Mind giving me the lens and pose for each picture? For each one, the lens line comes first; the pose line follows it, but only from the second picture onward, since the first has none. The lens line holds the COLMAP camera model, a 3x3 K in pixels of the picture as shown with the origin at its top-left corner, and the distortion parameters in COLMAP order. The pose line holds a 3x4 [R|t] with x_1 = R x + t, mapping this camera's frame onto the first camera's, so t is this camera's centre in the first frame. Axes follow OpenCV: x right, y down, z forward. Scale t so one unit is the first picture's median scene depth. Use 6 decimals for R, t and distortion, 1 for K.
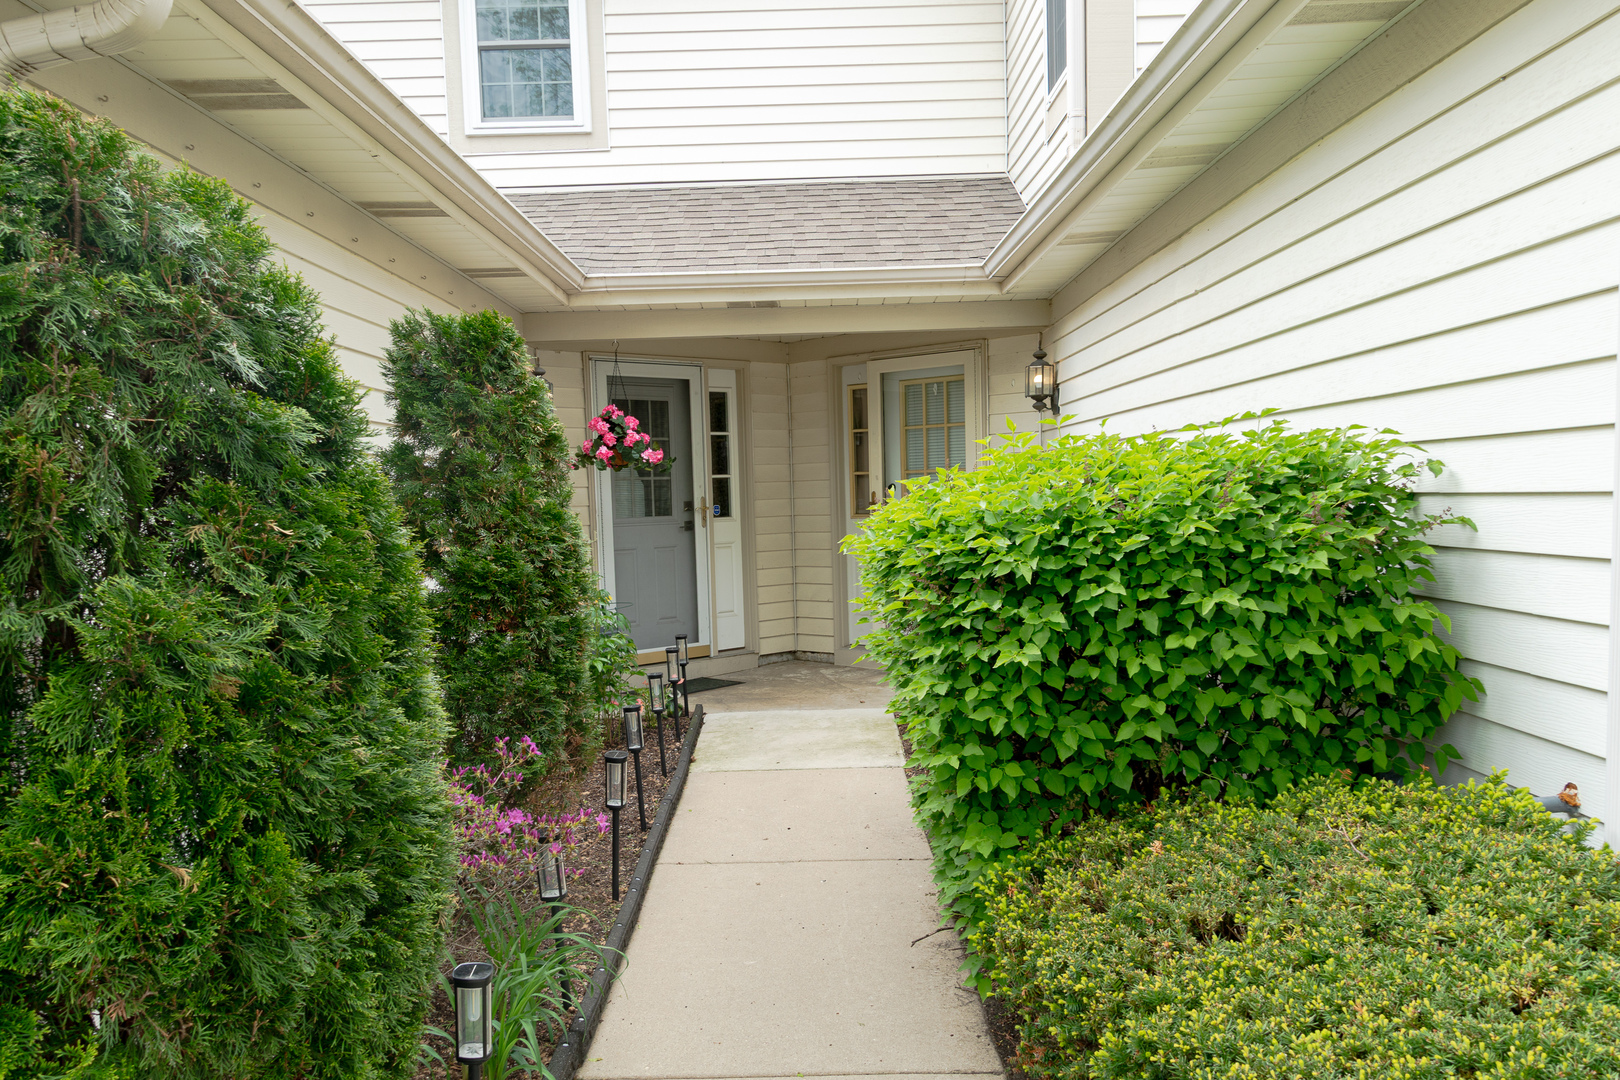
lens RADIAL K [[1389.9, 0, 804.2], [0, 1389.9, 605.2], [0, 0, 1]] dist [0.010167, -0.004986]
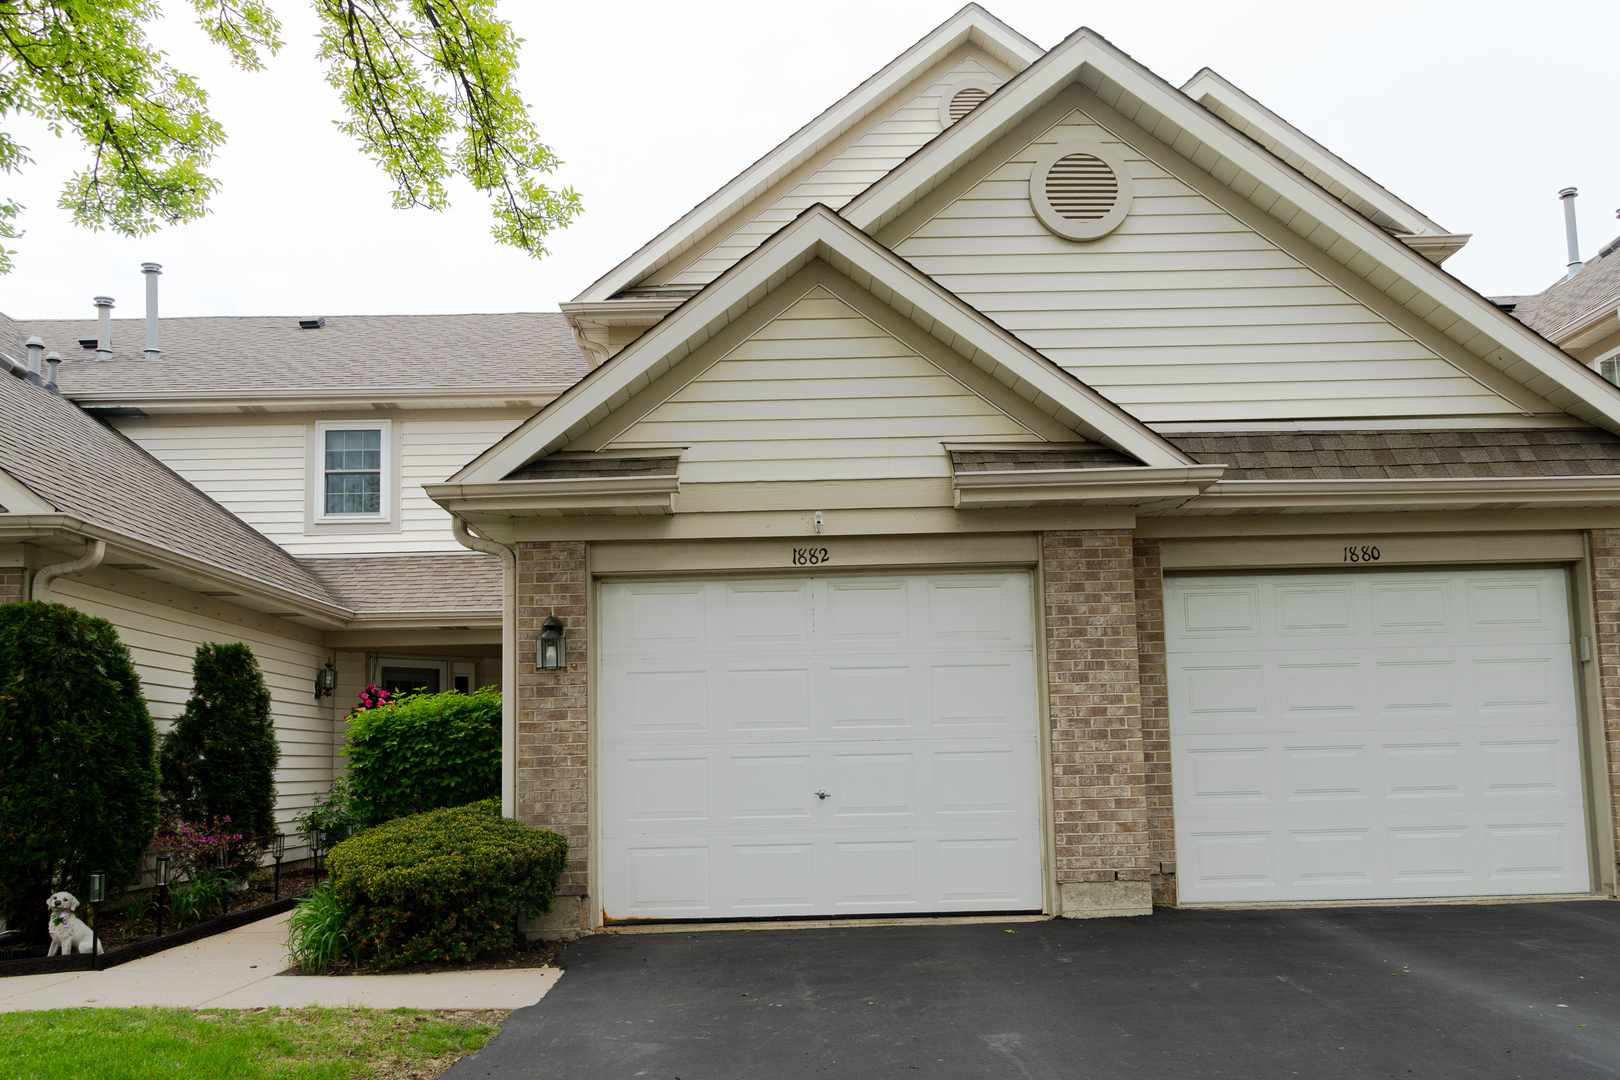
lens RADIAL K [[1389.9, 0, 804.2], [0, 1389.9, 605.2], [0, 0, 1]] dist [0.010167, -0.004986]
pose [[0.999915, 0.008057, 0.010269, 1.034615], [-0.005820, 0.979427, -0.201715, 0.288606], [-0.011683, 0.201638, 0.979391, -1.959424]]
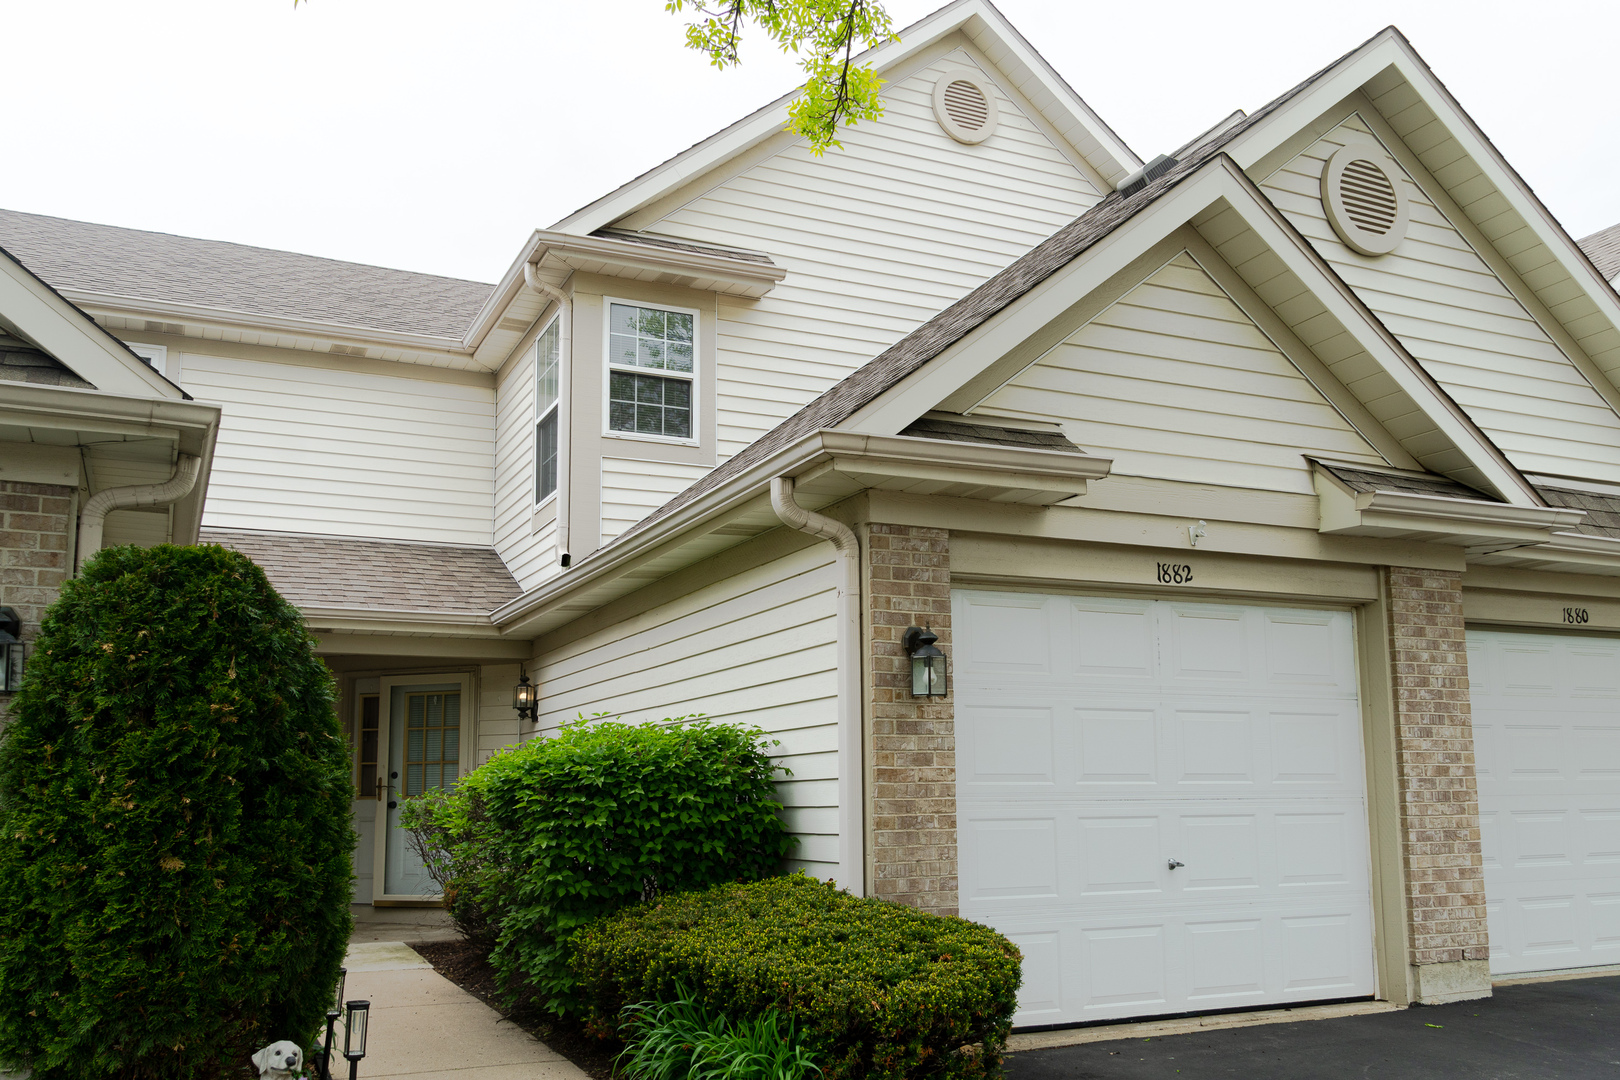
lens RADIAL K [[1389.9, 0, 804.2], [0, 1389.9, 605.2], [0, 0, 1]] dist [0.010167, -0.004986]
pose [[0.906694, 0.079053, 0.414314, -0.433819], [0.018674, 0.973792, -0.226671, 0.190261], [-0.421375, 0.213258, 0.881456, -1.003732]]
